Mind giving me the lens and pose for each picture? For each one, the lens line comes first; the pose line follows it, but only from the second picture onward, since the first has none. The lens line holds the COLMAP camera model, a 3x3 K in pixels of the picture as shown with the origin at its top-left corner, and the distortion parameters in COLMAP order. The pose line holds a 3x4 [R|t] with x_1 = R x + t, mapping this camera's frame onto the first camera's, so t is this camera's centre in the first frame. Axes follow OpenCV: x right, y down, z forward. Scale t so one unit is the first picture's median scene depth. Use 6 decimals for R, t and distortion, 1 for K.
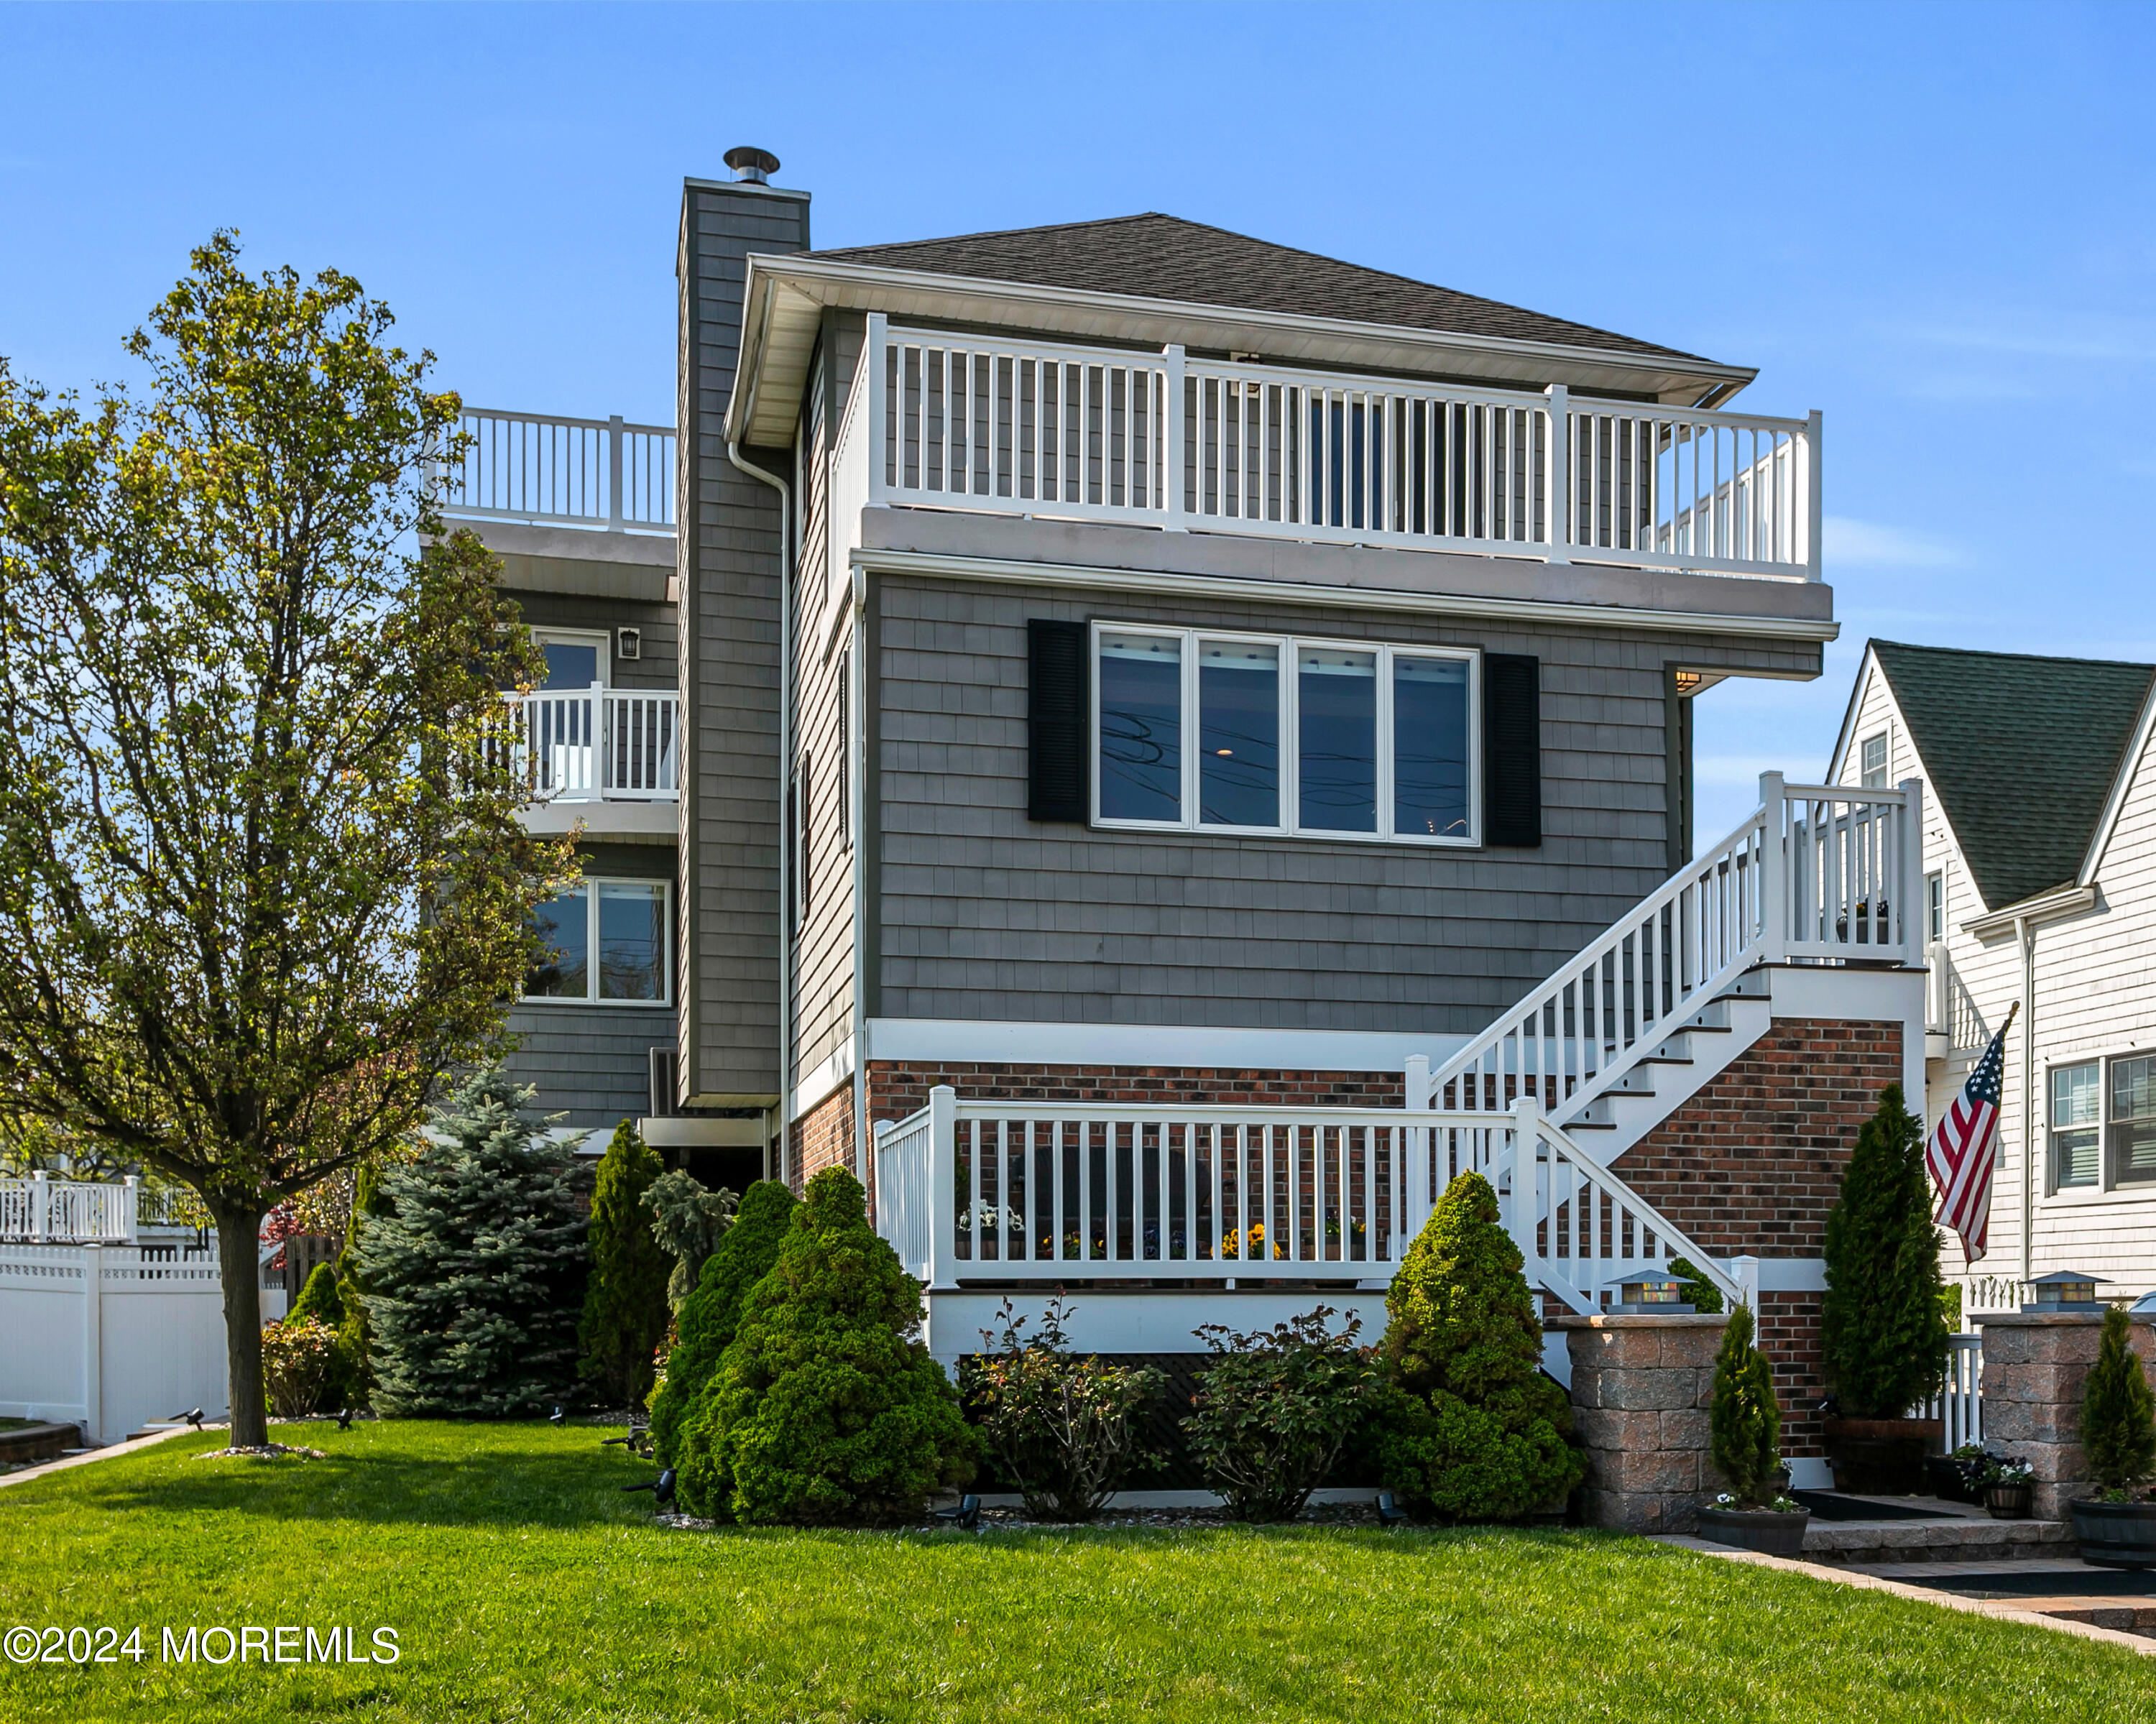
lens RADIAL K [[2300.1, 0, 1080.2], [0, 2300.1, 1198.4], [0, 0, 1]] dist [0.063888, -0.016916]
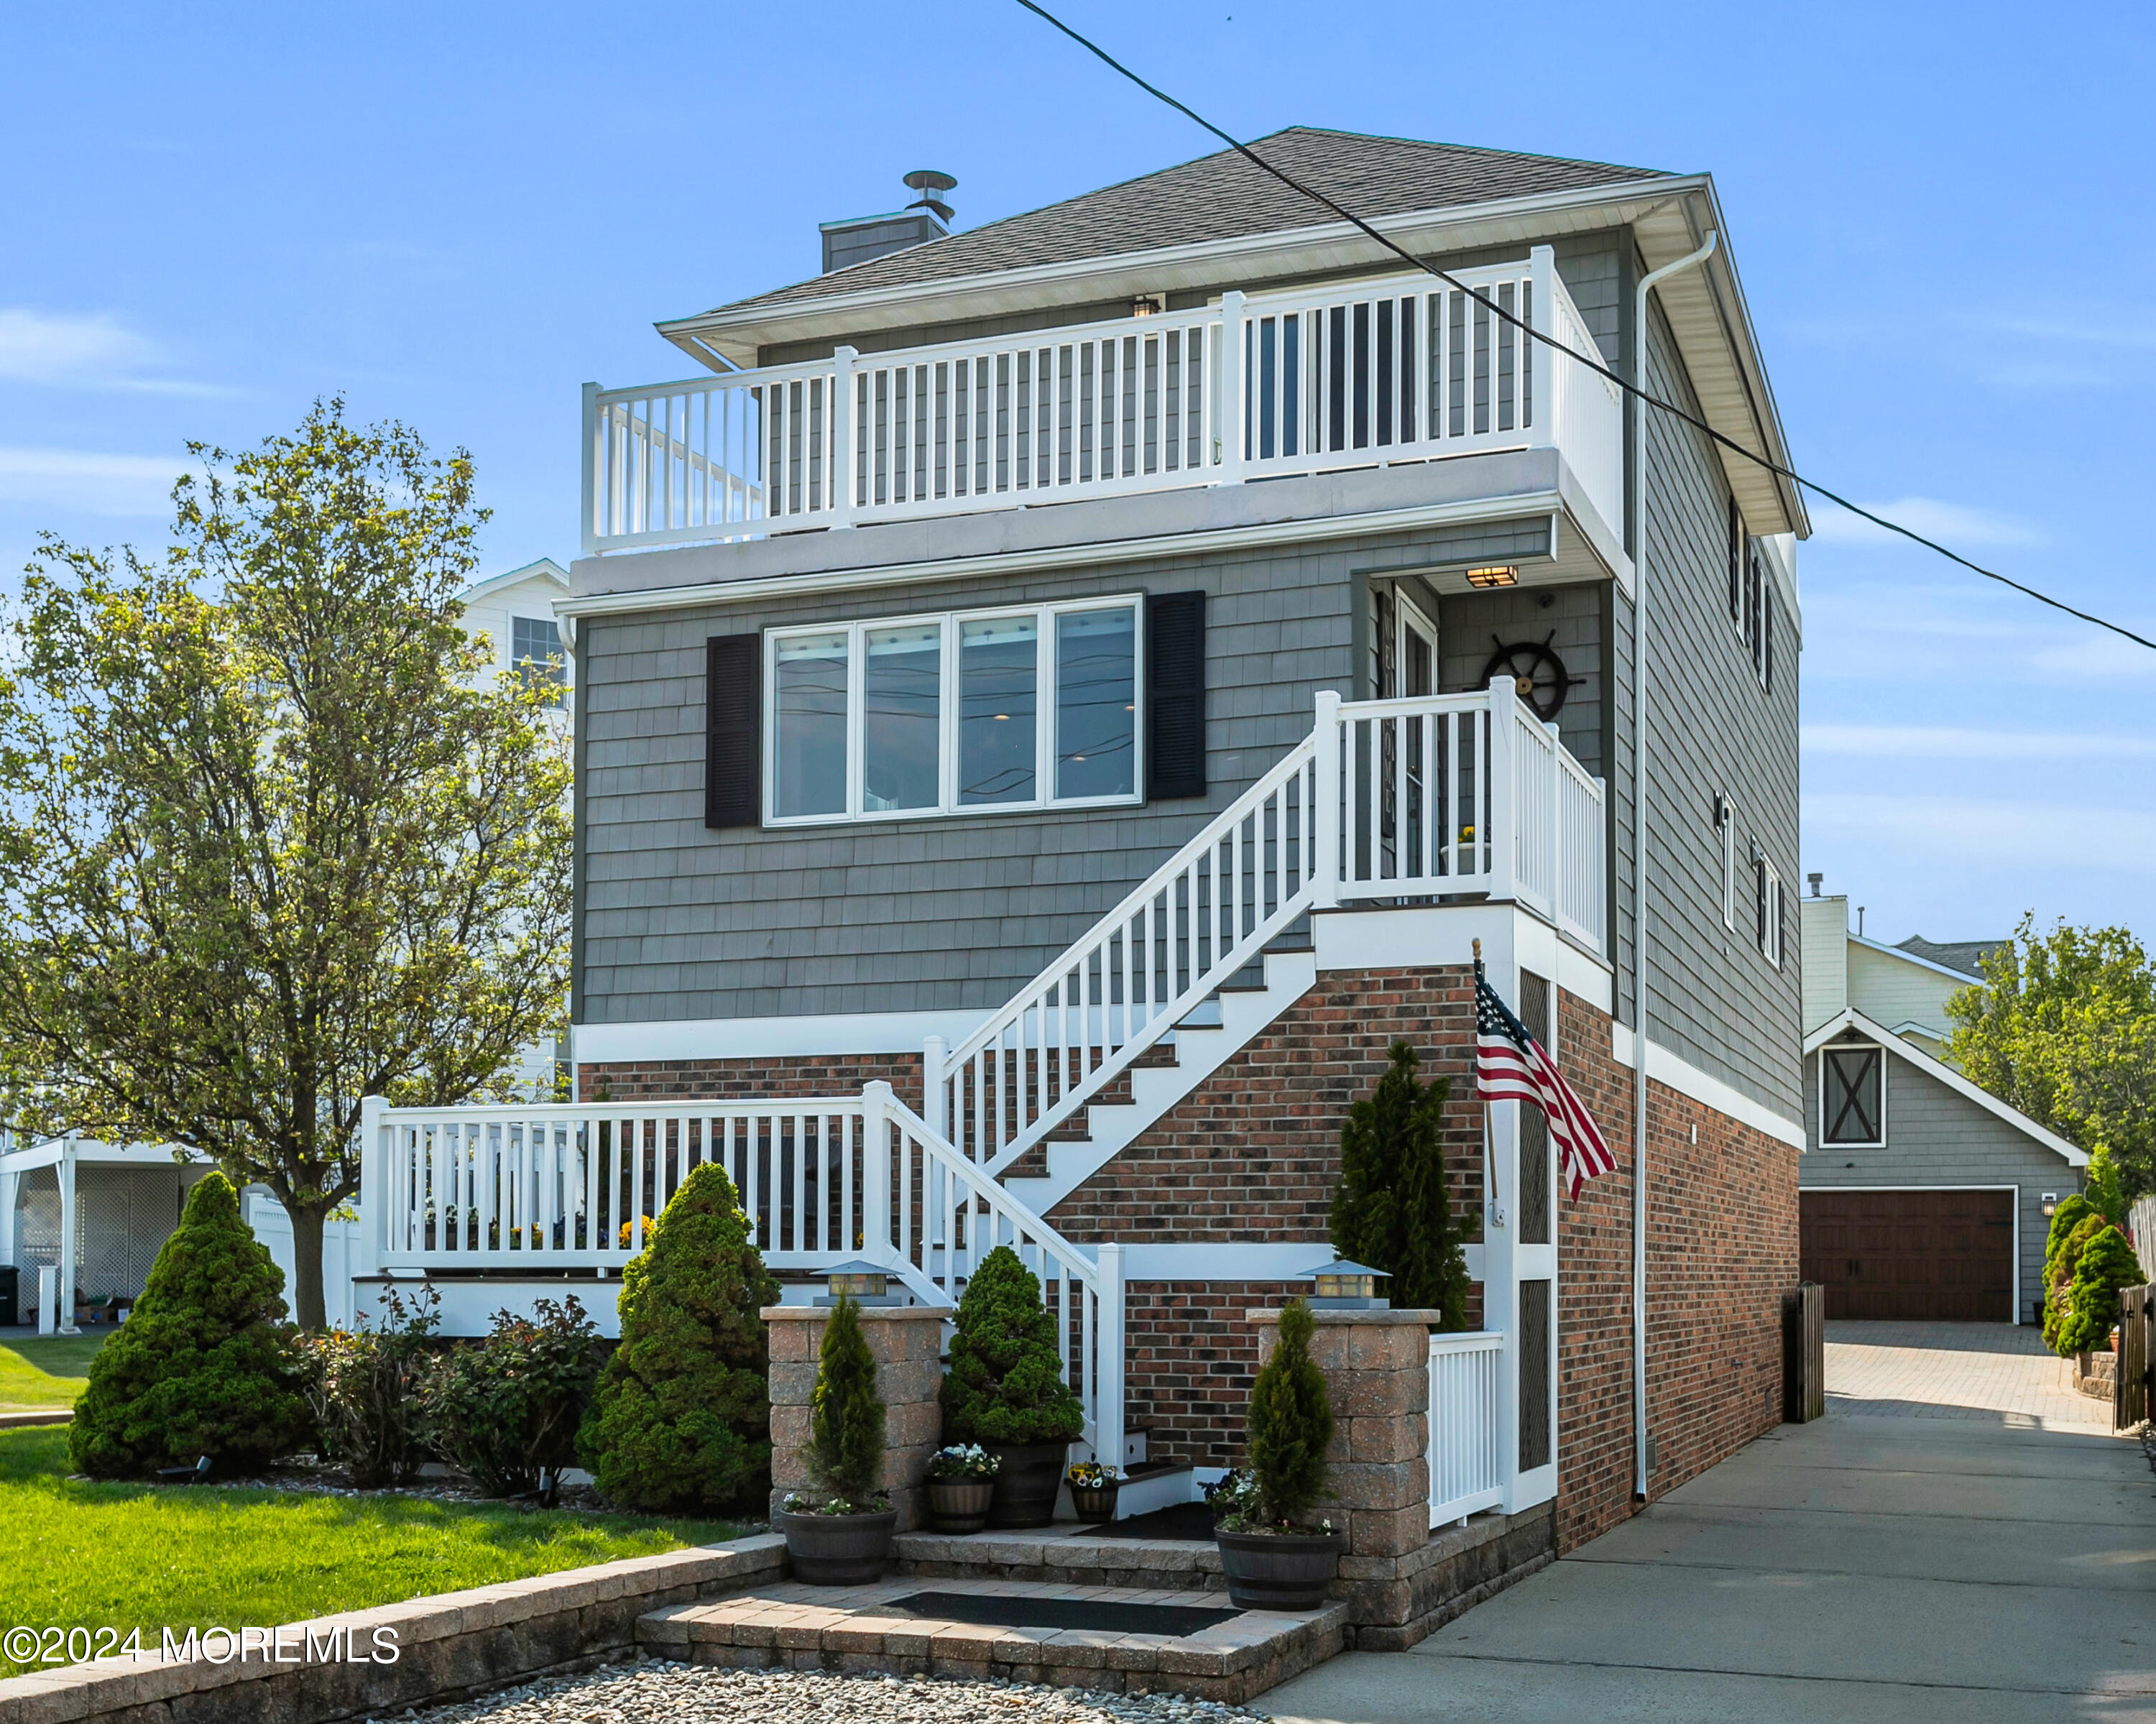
lens RADIAL K [[2394.9, 0, 1079.0], [0, 2394.9, 1156.3], [0, 0, 1]] dist [0.001238, 0.002335]
pose [[0.827864, -0.022507, -0.560476, 0.725639], [0.021384, 0.999735, -0.008560, -0.001352], [0.560520, -0.004899, 0.828126, 0.189101]]
